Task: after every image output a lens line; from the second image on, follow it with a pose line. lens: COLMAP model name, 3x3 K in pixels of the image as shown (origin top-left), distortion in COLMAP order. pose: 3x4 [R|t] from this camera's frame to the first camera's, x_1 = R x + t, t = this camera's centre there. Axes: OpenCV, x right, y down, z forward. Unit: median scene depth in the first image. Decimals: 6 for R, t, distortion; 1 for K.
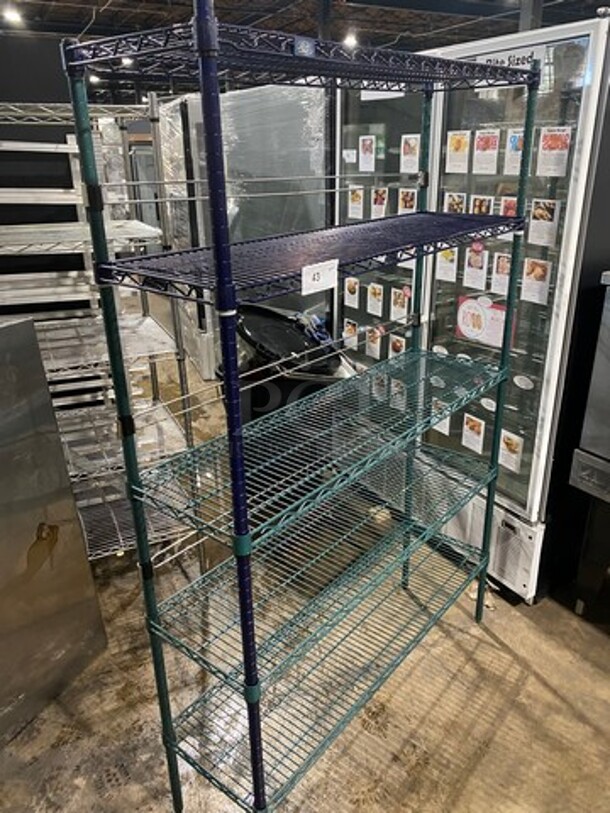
lens RADIAL K [[626.0, 0, 306.8], [0, 626.0, 407.0], [0, 0, 1]] dist [0.007063, -0.020924]
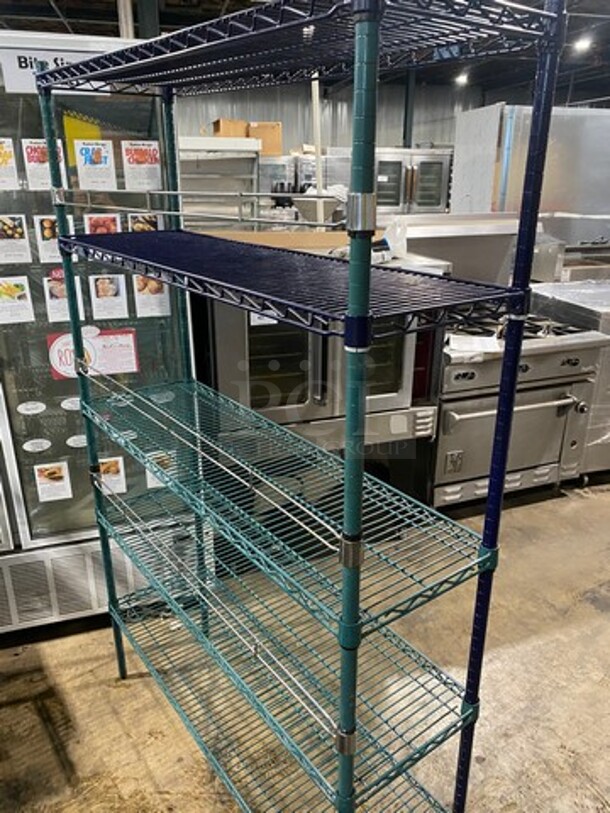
lens RADIAL K [[626.0, 0, 307.7], [0, 626.0, 404.1], [0, 0, 1]] dist [0.007063, -0.020924]
pose [[0.206576, -0.336544, 0.918730, -0.543891], [0.359941, 0.899276, 0.248485, -0.199301], [-0.909818, 0.279357, 0.306905, 0.508663]]
